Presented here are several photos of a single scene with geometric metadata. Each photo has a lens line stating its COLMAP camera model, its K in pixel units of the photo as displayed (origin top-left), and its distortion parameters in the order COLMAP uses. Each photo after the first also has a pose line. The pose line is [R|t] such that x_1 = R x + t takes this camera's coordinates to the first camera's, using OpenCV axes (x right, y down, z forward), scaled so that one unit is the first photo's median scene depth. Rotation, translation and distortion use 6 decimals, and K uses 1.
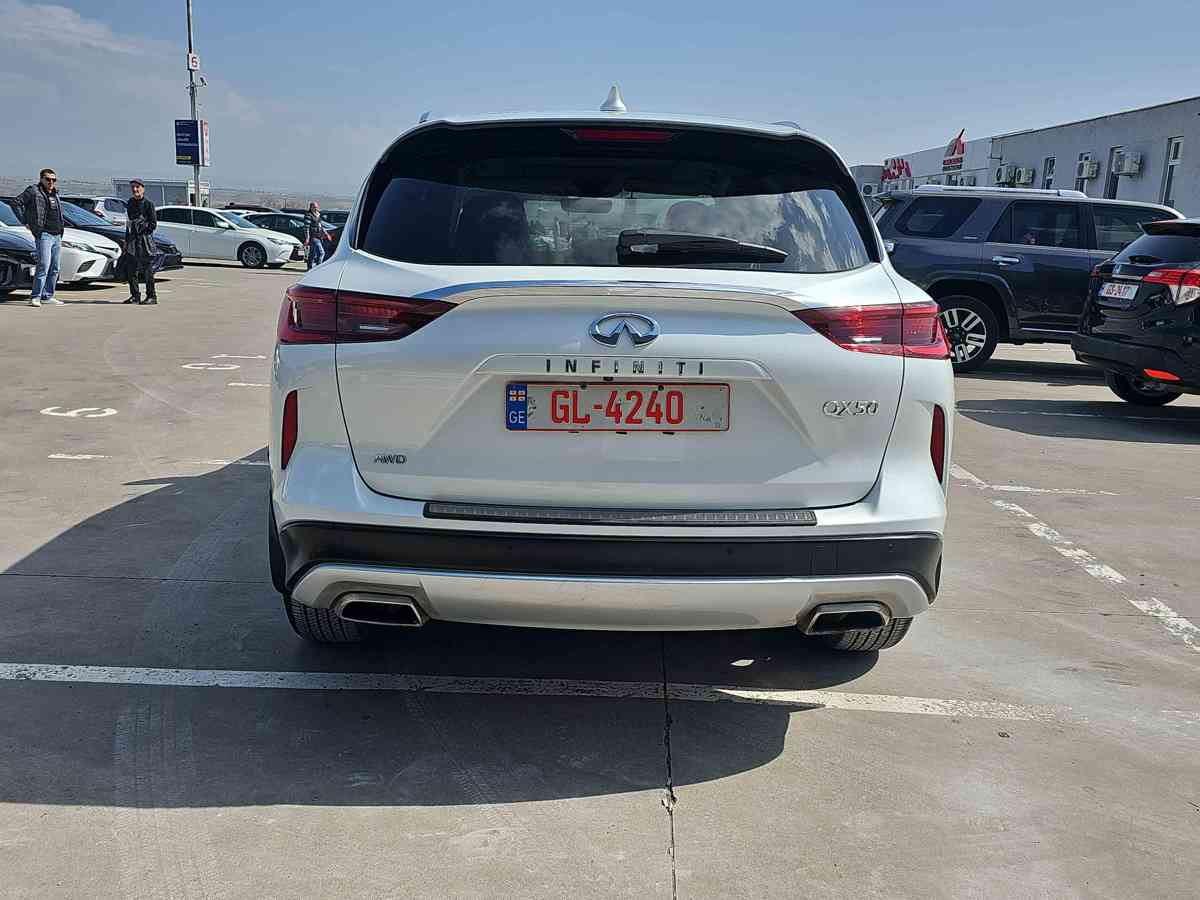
lens RADIAL K [[1005.5, 0, 572.8], [0, 1005.5, 448.4], [0, 0, 1]] dist [0.103332, -0.127054]
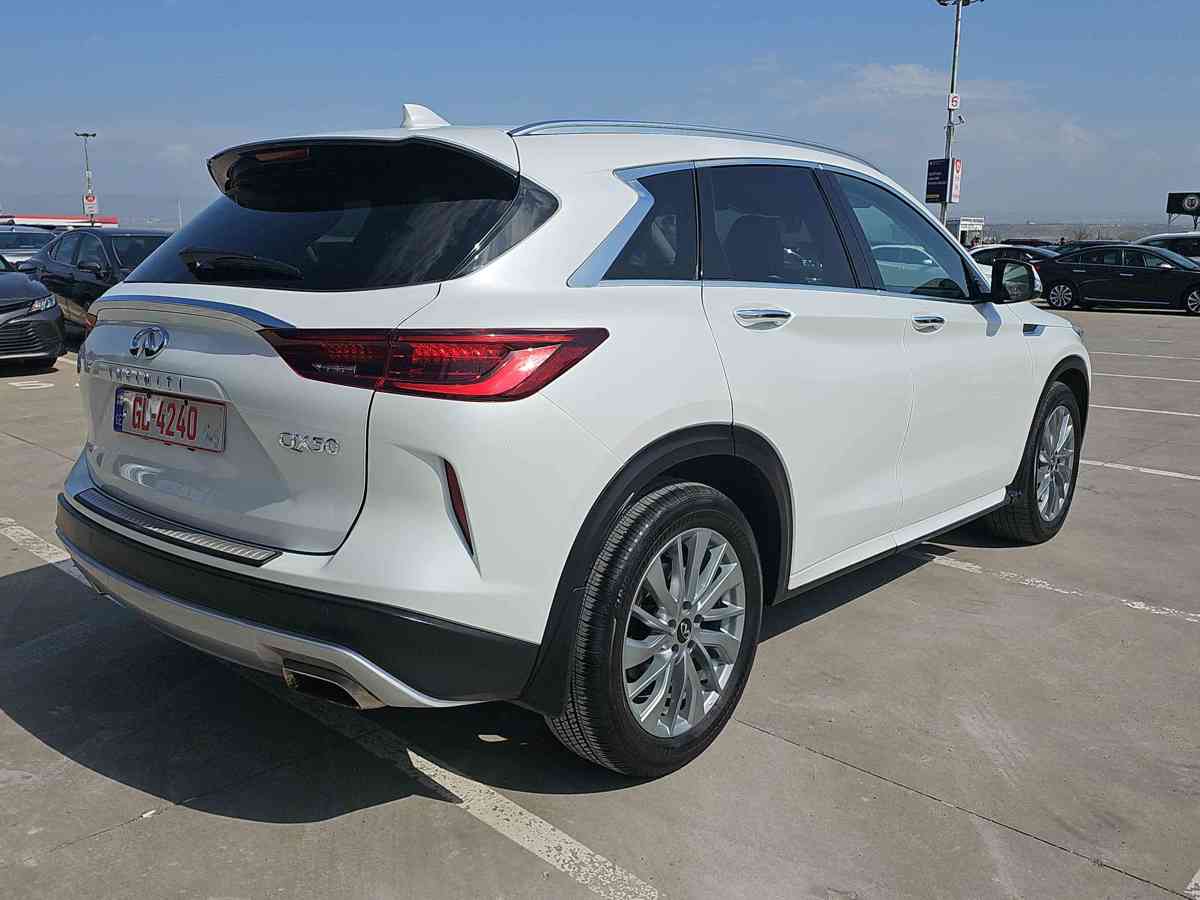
lens RADIAL K [[1005.5, 0, 572.8], [0, 1005.5, 448.4], [0, 0, 1]] dist [0.103332, -0.127054]
pose [[0.738595, 0.111618, -0.664845, 1.009856], [-0.135126, 0.990696, 0.016208, -0.080348], [0.660468, 0.077867, 0.746806, 0.477537]]
